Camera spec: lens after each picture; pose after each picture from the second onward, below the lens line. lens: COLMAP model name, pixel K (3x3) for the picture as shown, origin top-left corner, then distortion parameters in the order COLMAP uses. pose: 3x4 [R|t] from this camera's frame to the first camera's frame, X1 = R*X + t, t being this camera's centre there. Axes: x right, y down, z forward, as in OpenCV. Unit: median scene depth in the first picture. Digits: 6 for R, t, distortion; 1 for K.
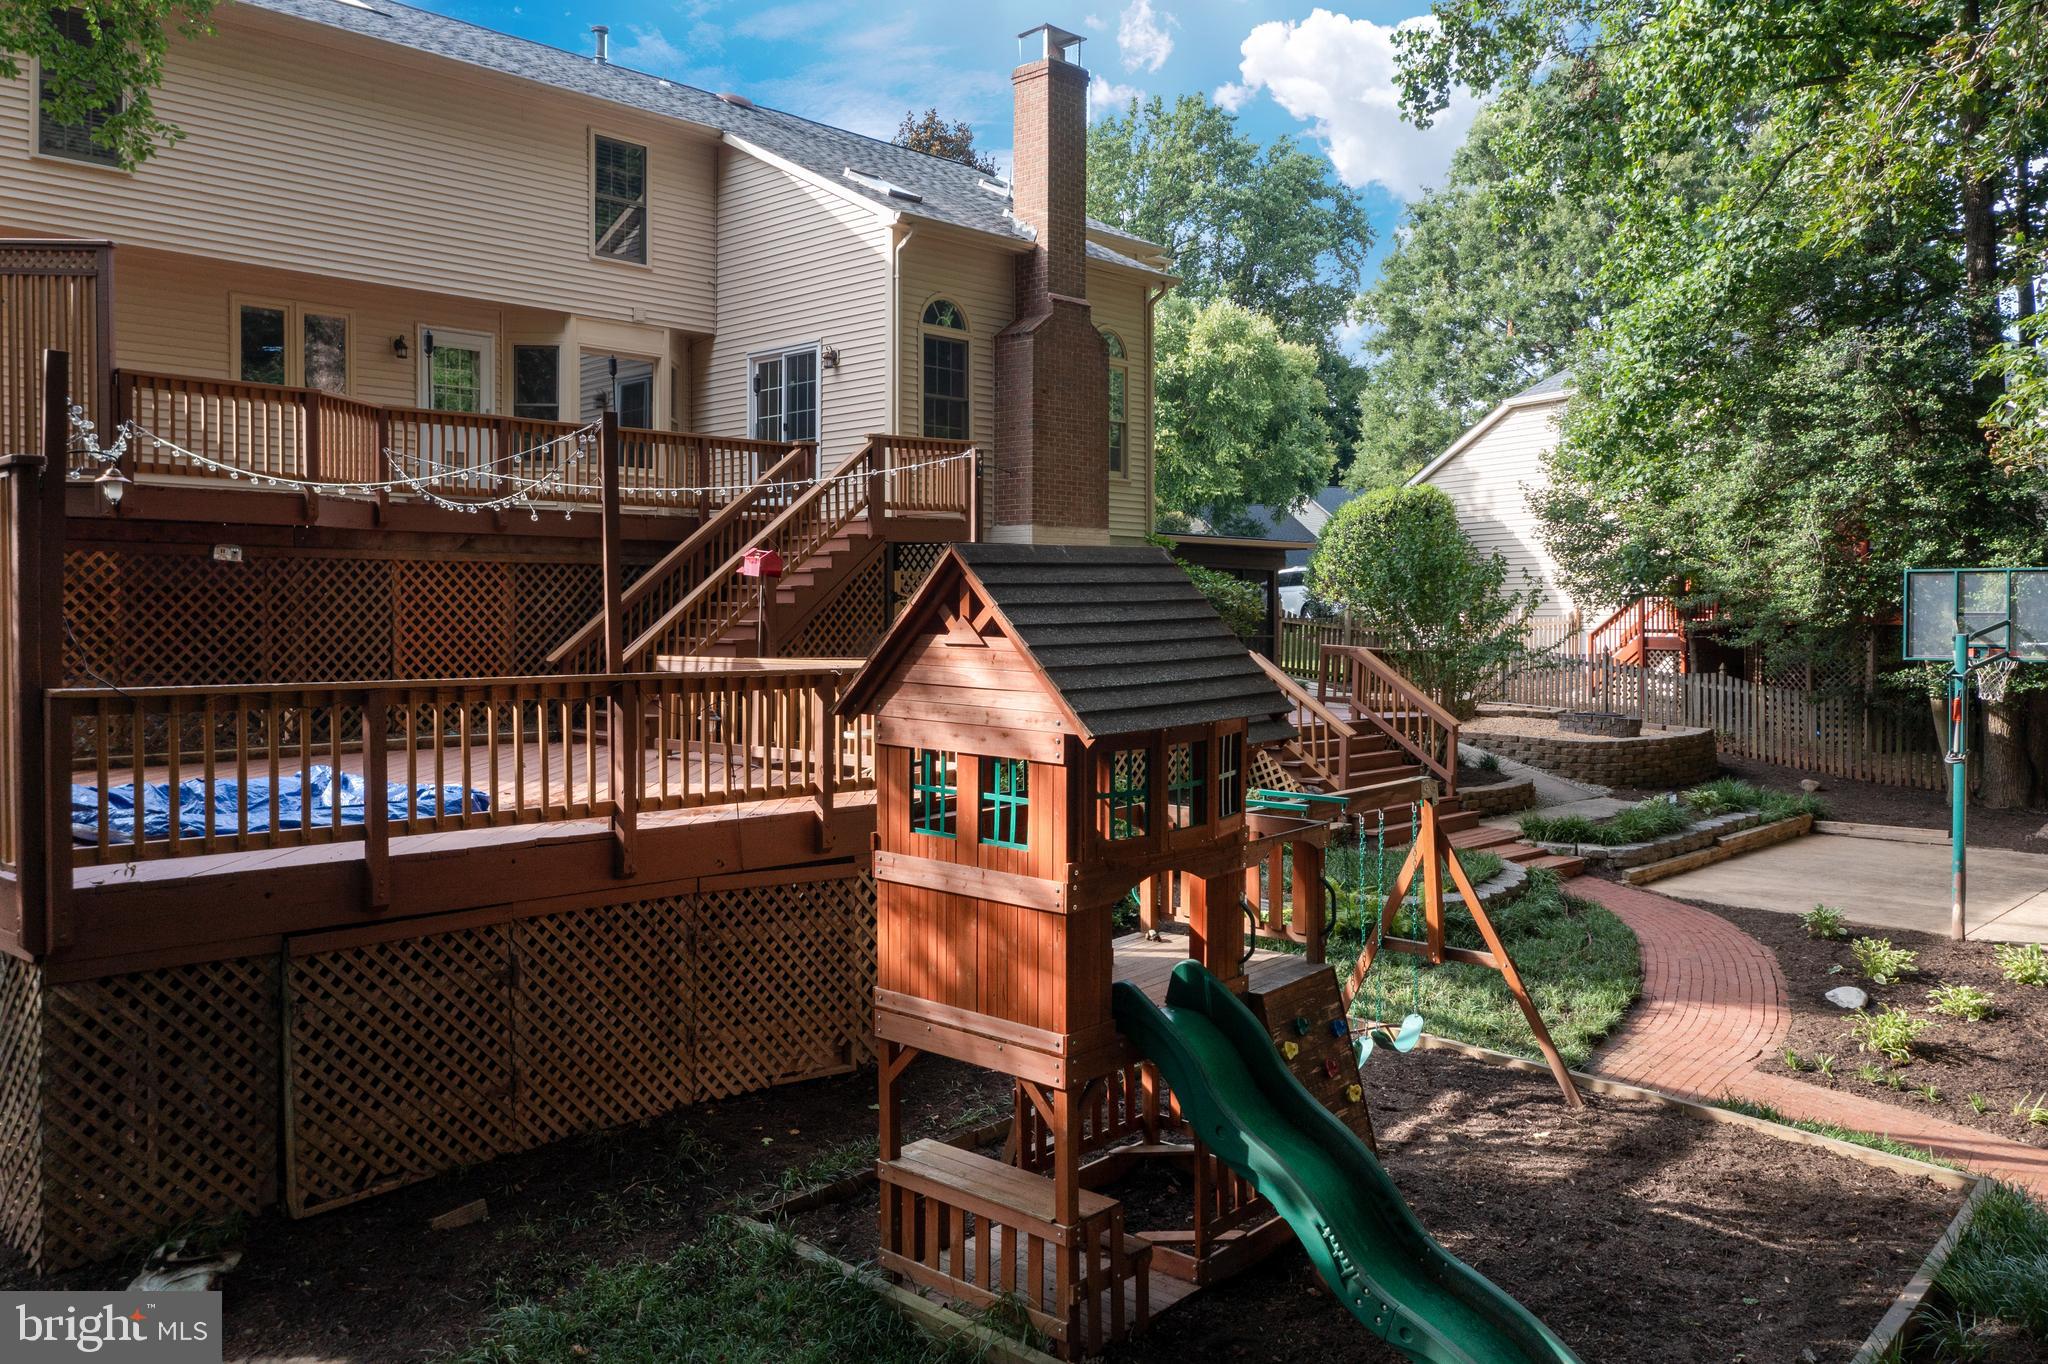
lens RADIAL K [[1612.3, 0, 1033.9], [0, 1612.3, 676.6], [0, 0, 1]] dist [-0.008044, 0.067210]
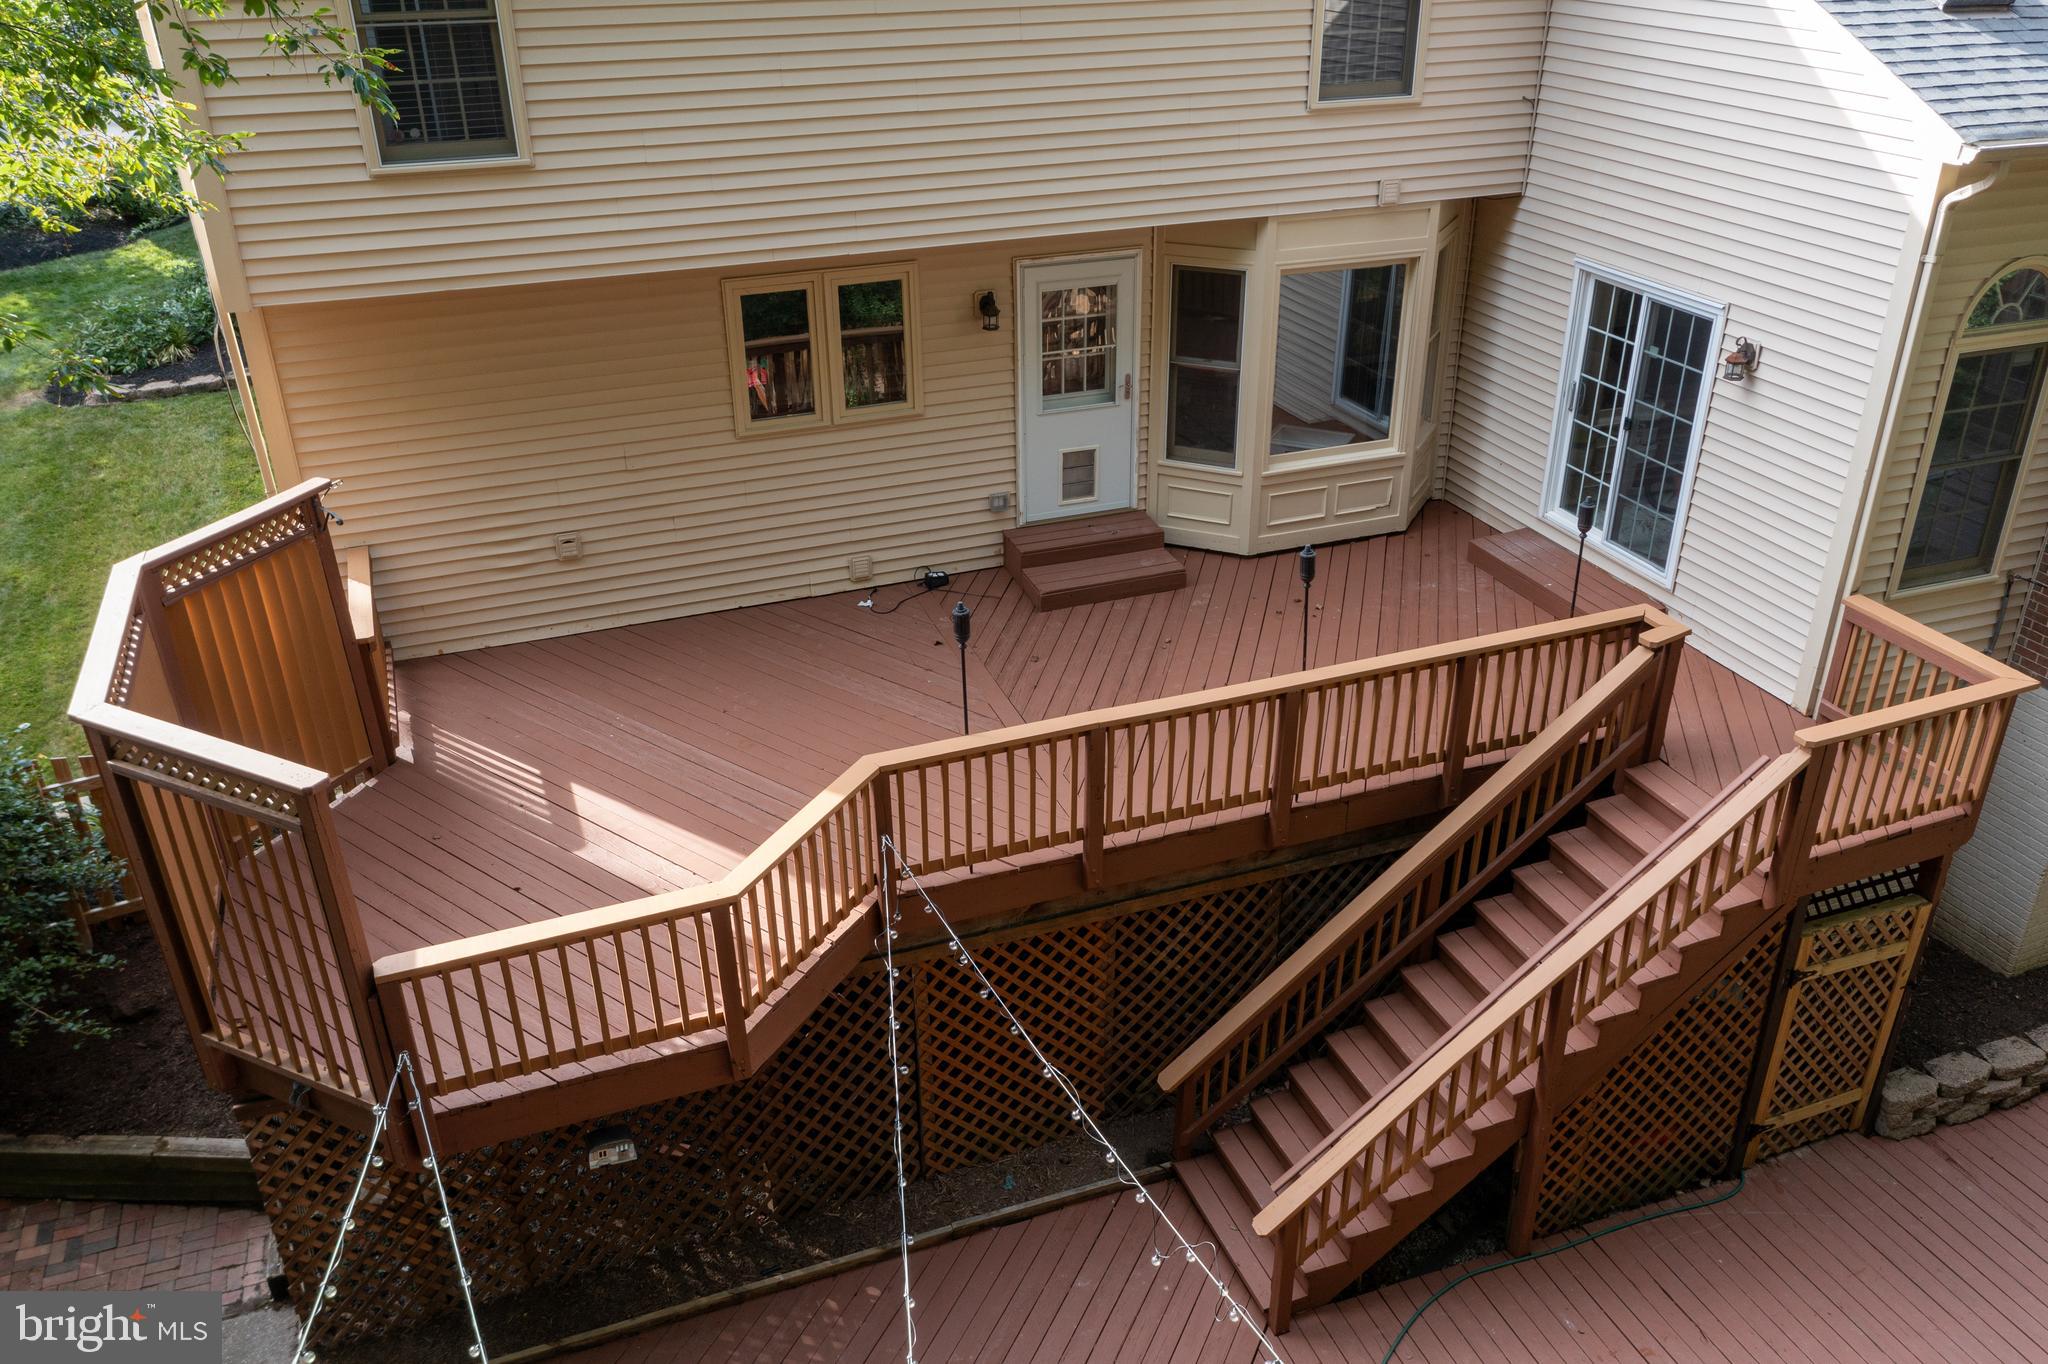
lens RADIAL K [[1633.4, 0, 1079.5], [0, 1633.4, 681.3], [0, 0, 1]] dist [0.072553, 0.001659]
pose [[0.912728, 0.182262, -0.365662, -0.106056], [-0.009967, 0.904650, 0.426040, -0.327675], [0.408447, -0.385213, 0.827515, 0.431385]]
